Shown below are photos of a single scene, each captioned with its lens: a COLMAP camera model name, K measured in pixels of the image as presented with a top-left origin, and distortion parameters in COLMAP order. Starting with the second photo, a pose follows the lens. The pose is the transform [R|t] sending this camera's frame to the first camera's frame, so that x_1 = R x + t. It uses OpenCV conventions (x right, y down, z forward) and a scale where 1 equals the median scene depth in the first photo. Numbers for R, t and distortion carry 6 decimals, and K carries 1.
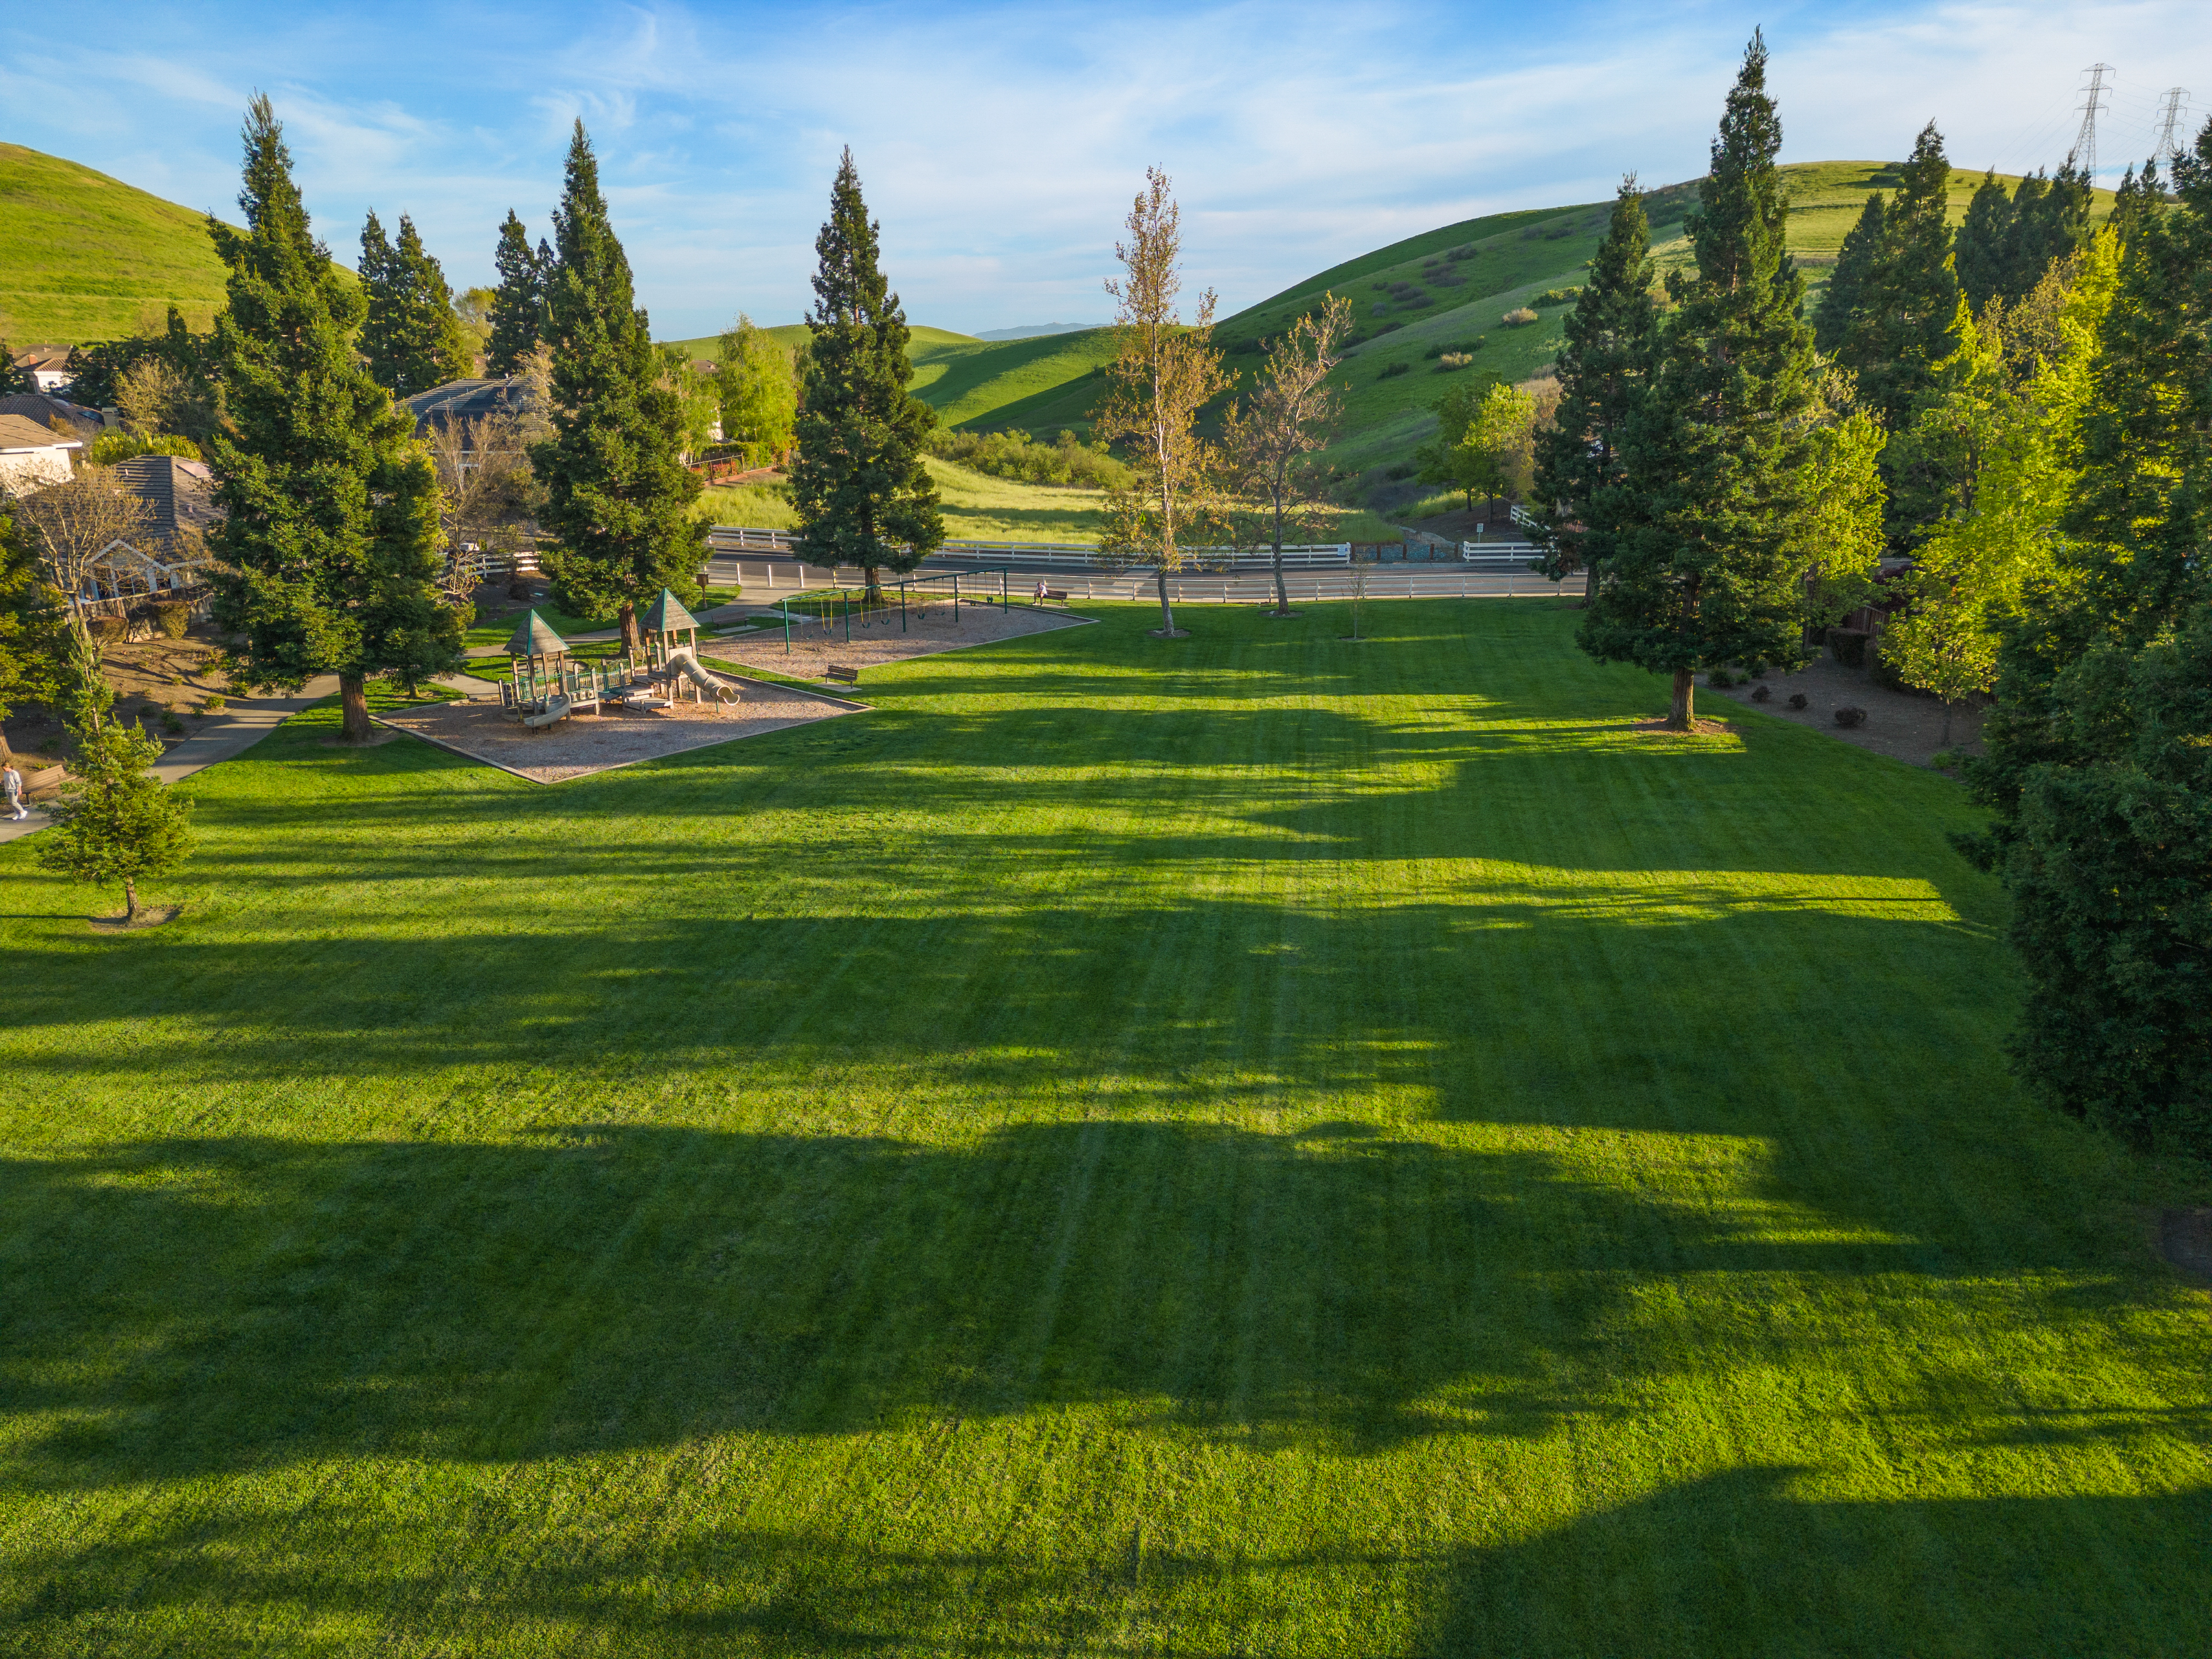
lens RADIAL K [[1555.7, 0, 1106.0], [0, 1555.7, 829.5], [0, 0, 1]] dist [0.055268, -0.031318]
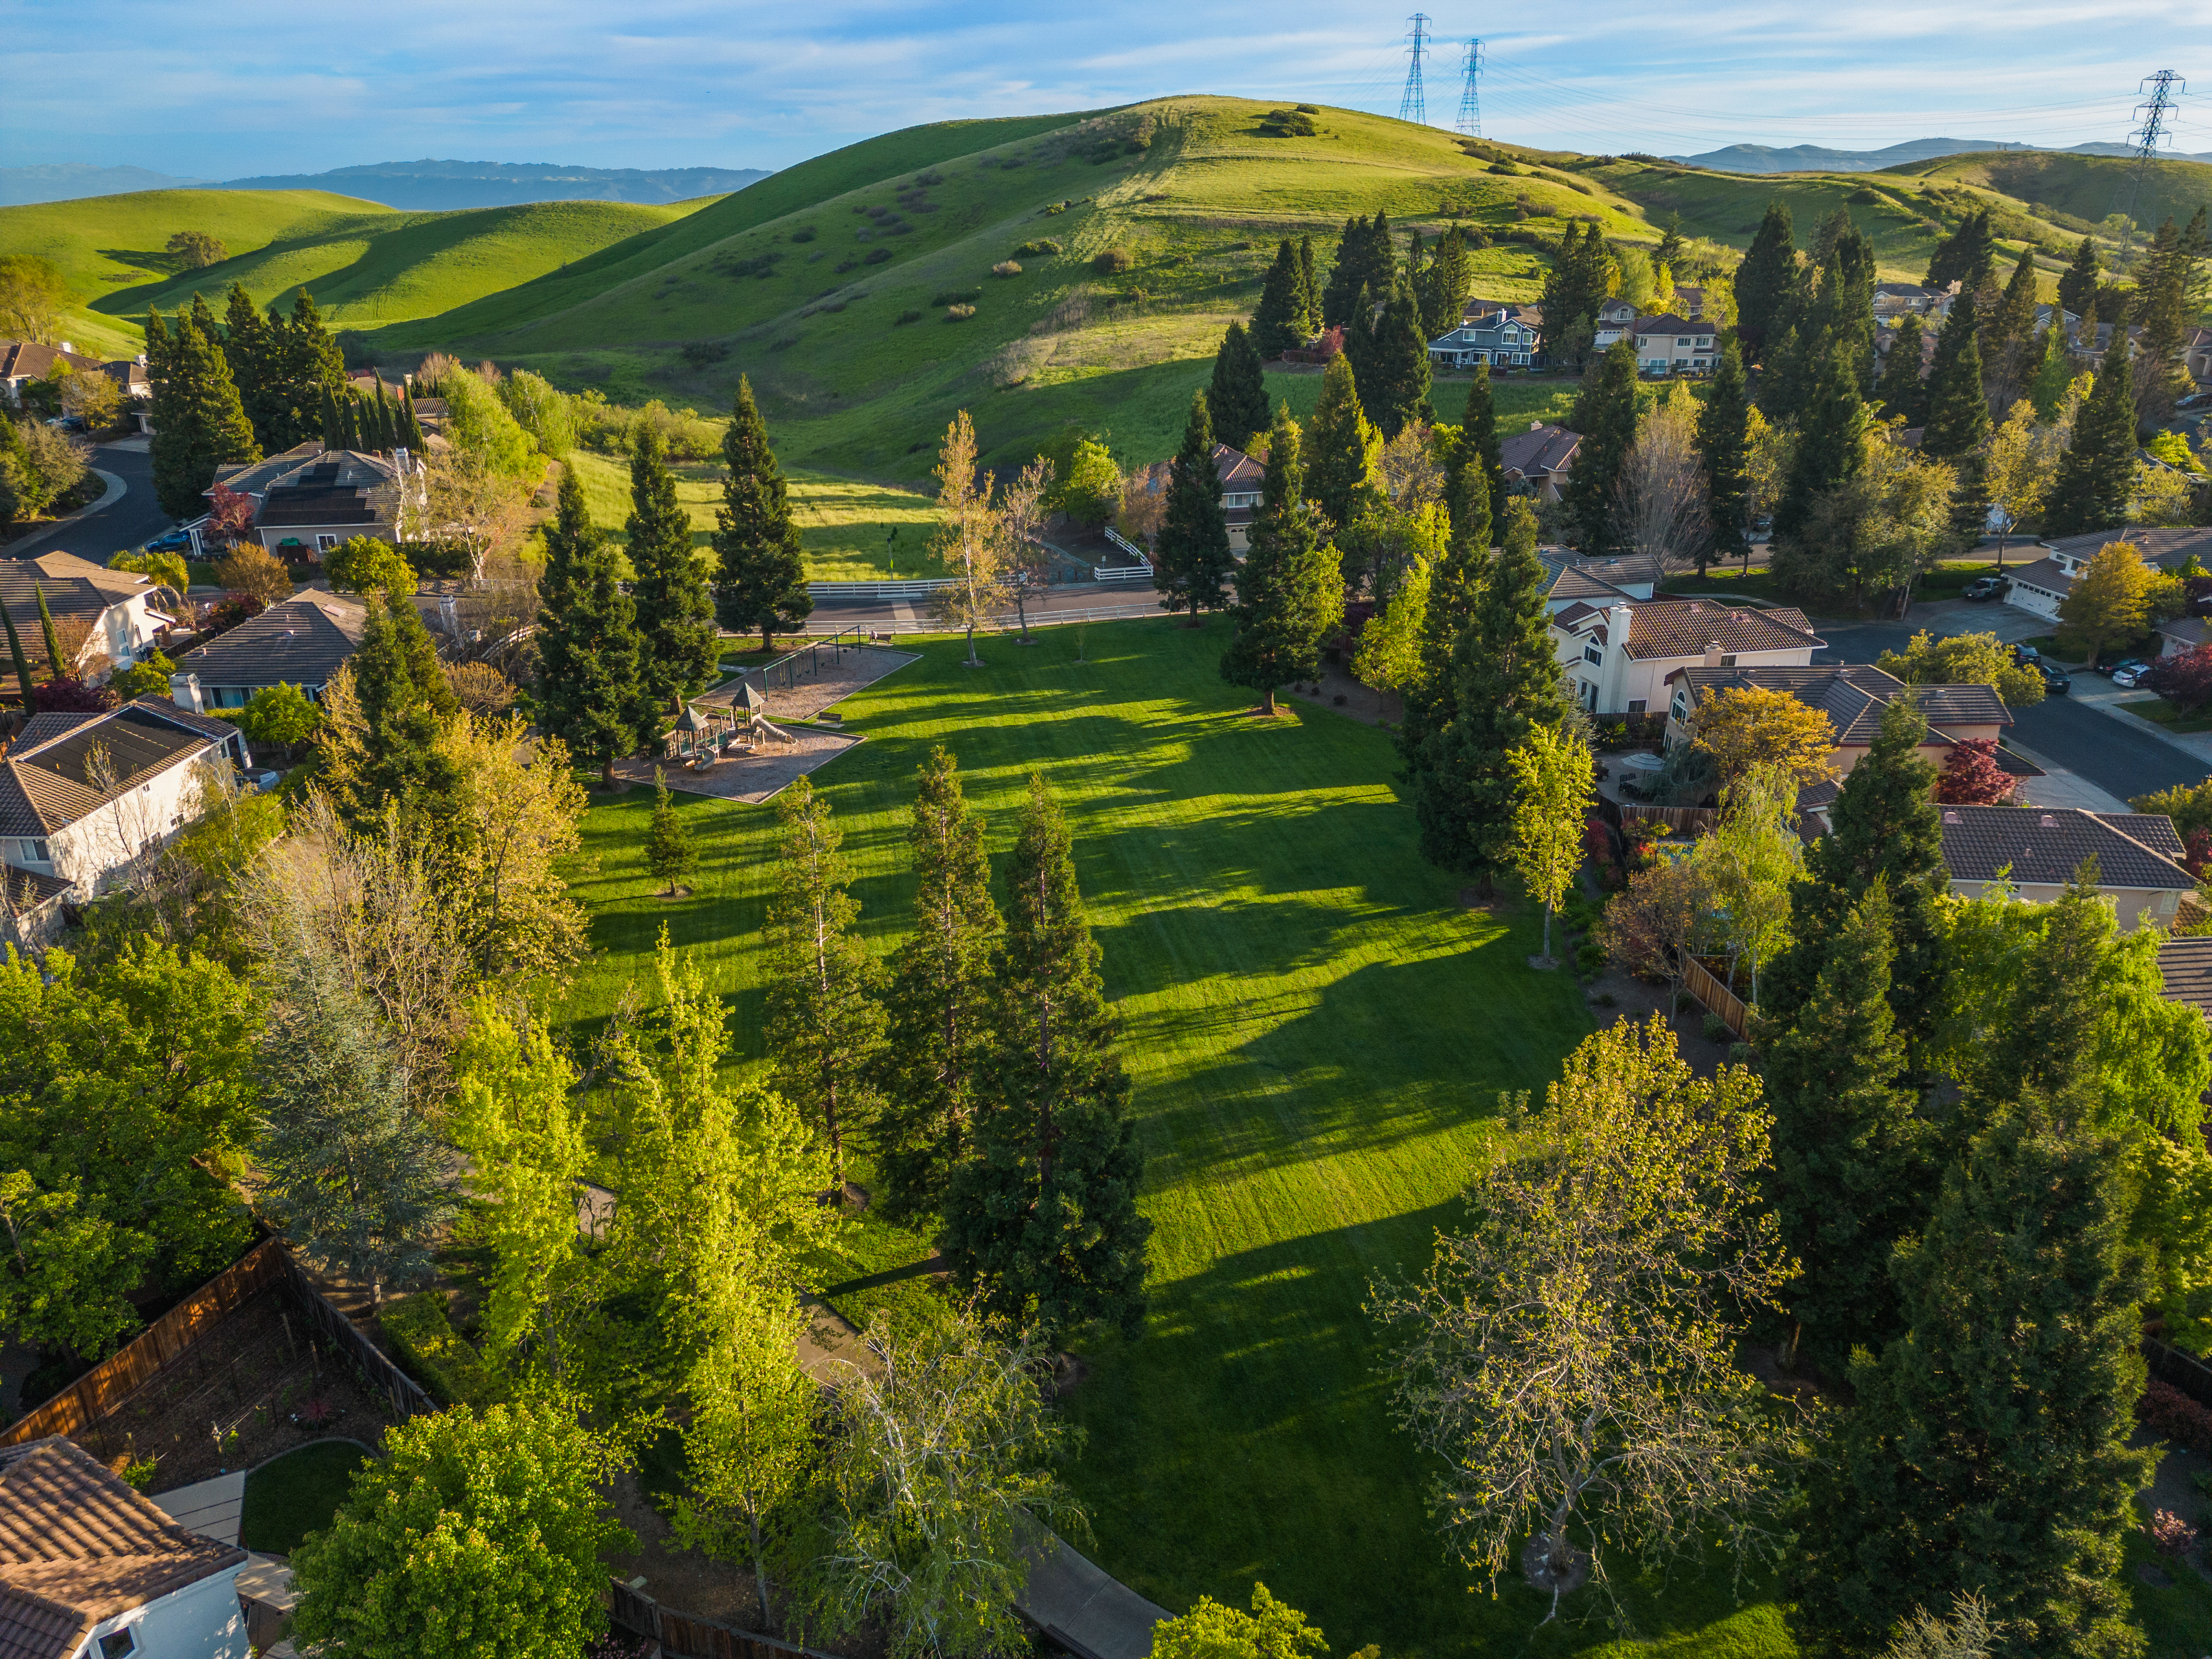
lens RADIAL K [[1555.7, 0, 1106.0], [0, 1555.7, 829.5], [0, 0, 1]] dist [0.055268, -0.031318]
pose [[0.940626, -0.119503, 0.317712, -0.448207], [0.091689, 0.990636, 0.101159, -0.121891], [-0.326826, -0.066022, 0.942776, -0.774533]]
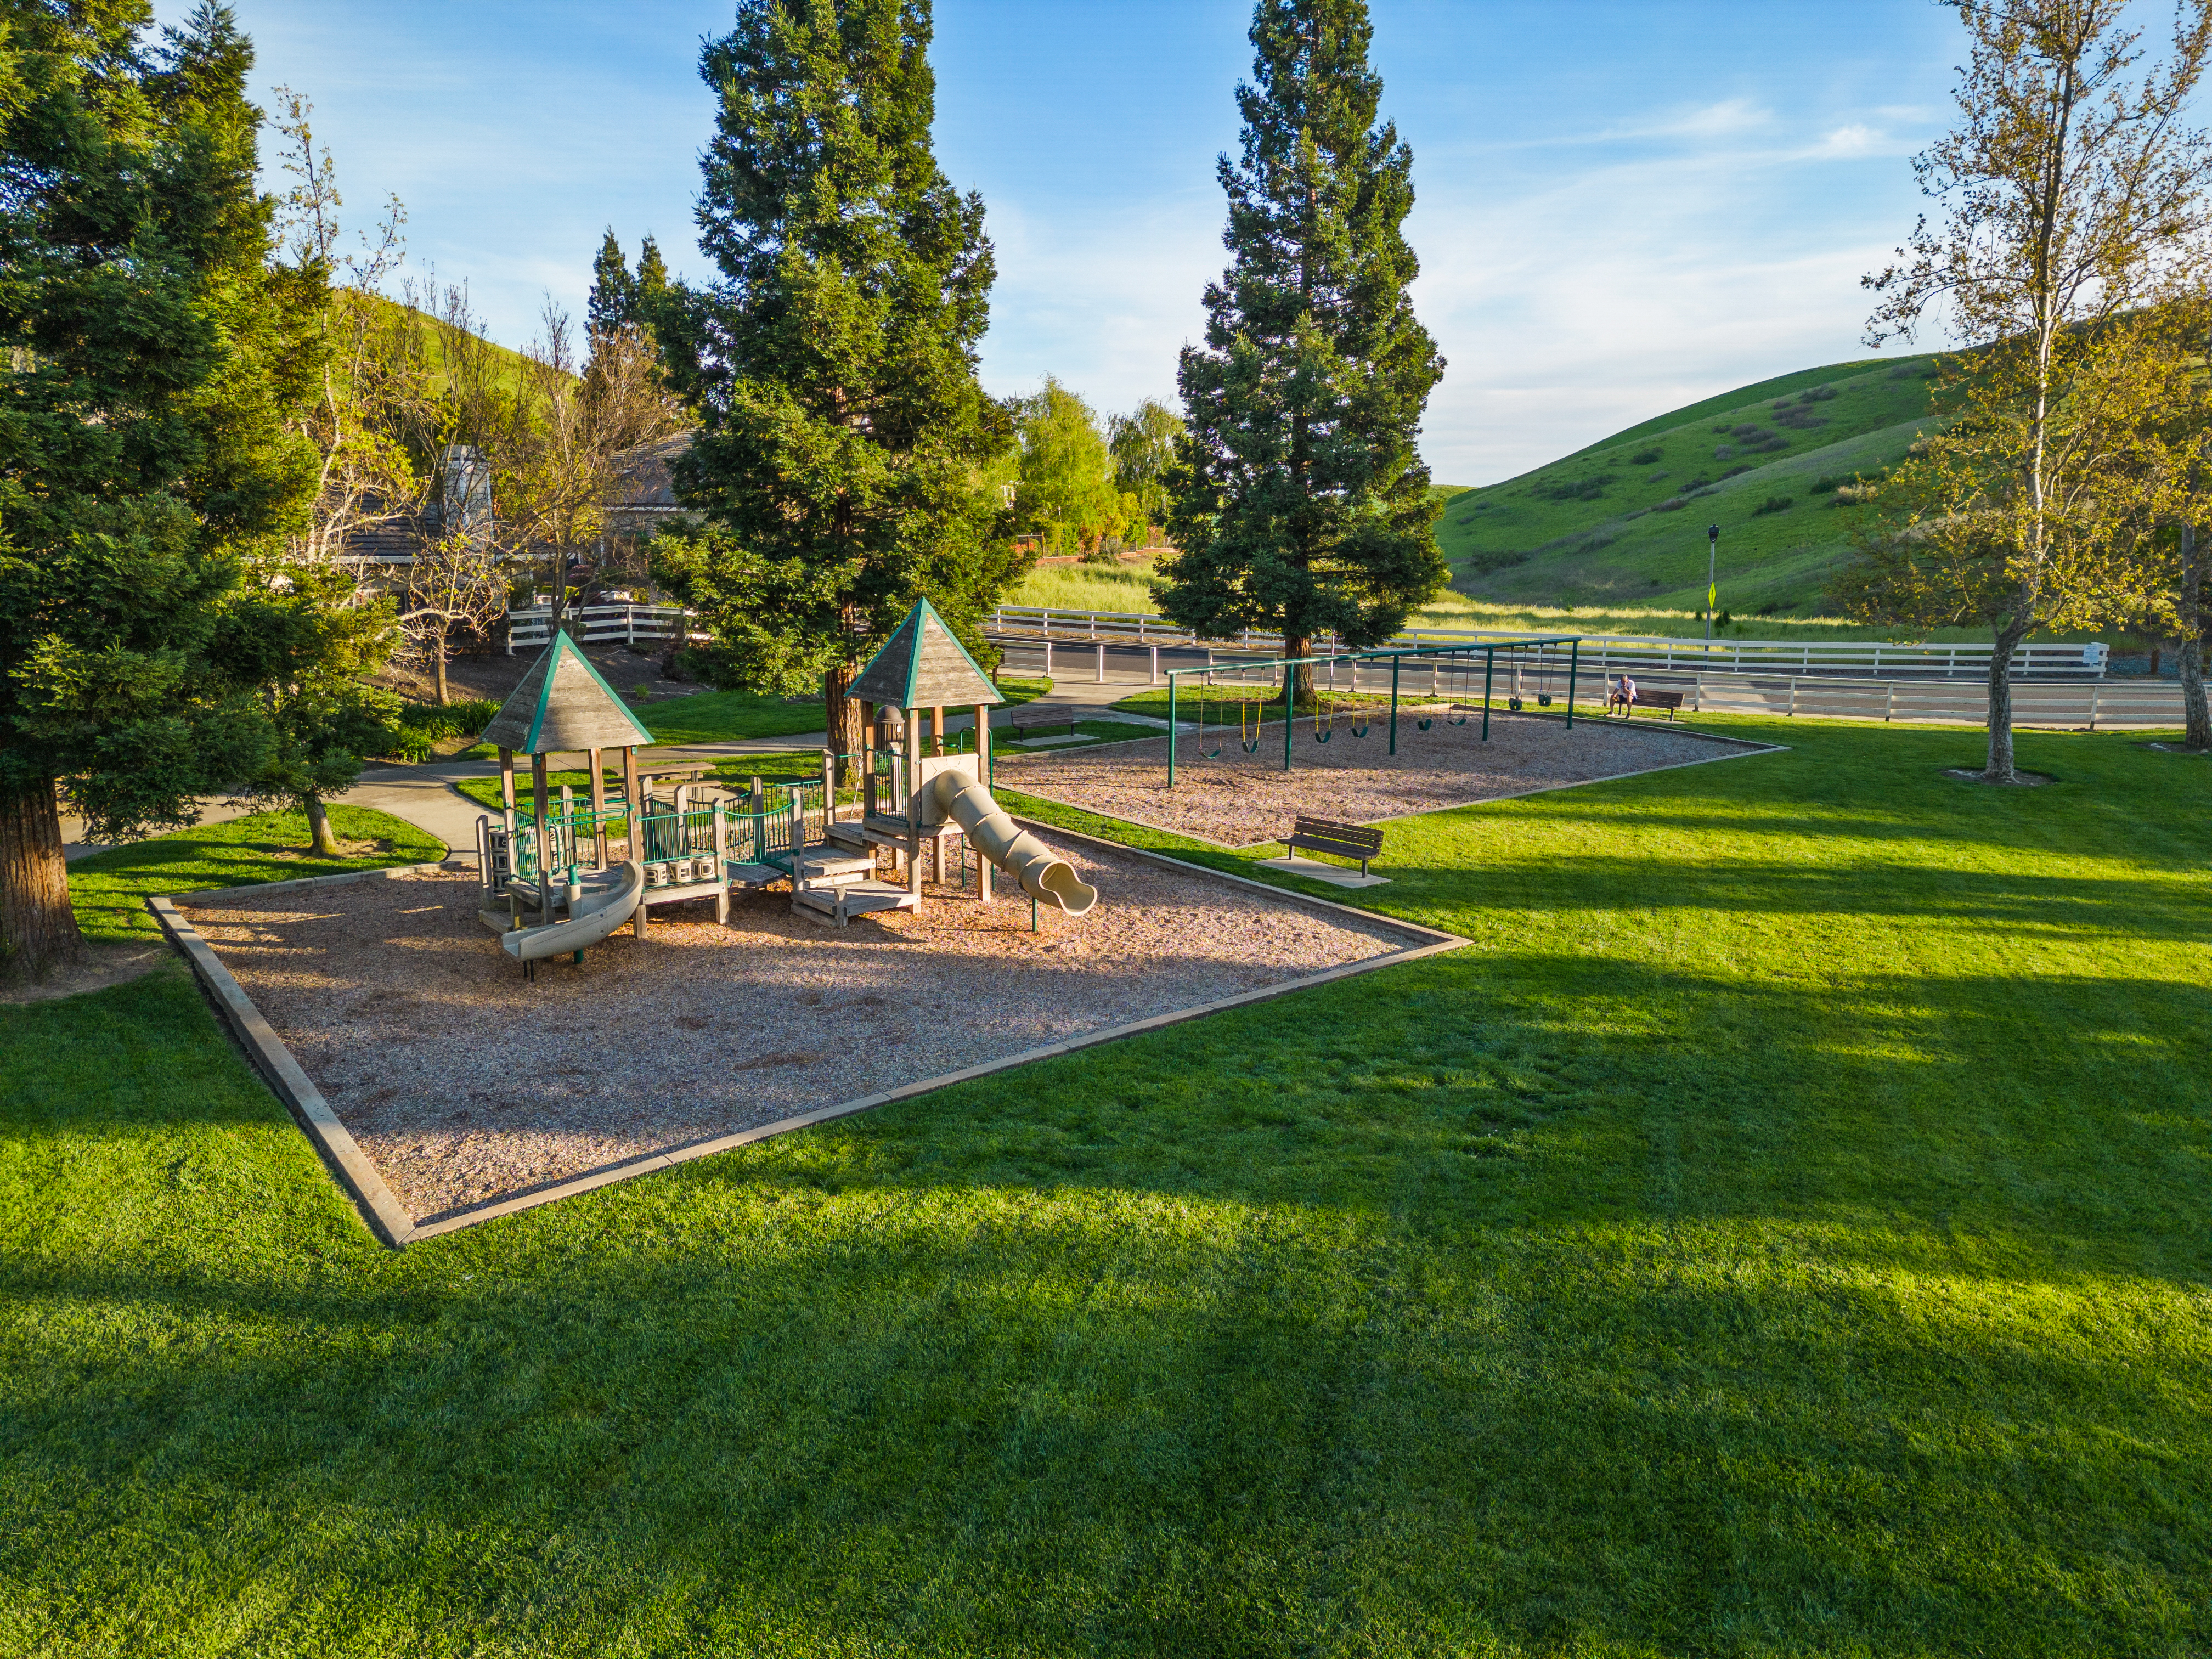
lens RADIAL K [[1555.7, 0, 1106.0], [0, 1555.7, 829.5], [0, 0, 1]] dist [0.055268, -0.031318]
pose [[0.986454, 0.043735, -0.158100, -0.163372], [-0.059662, 0.993451, -0.097441, -0.059750], [0.152803, 0.105553, 0.982604, 0.596321]]
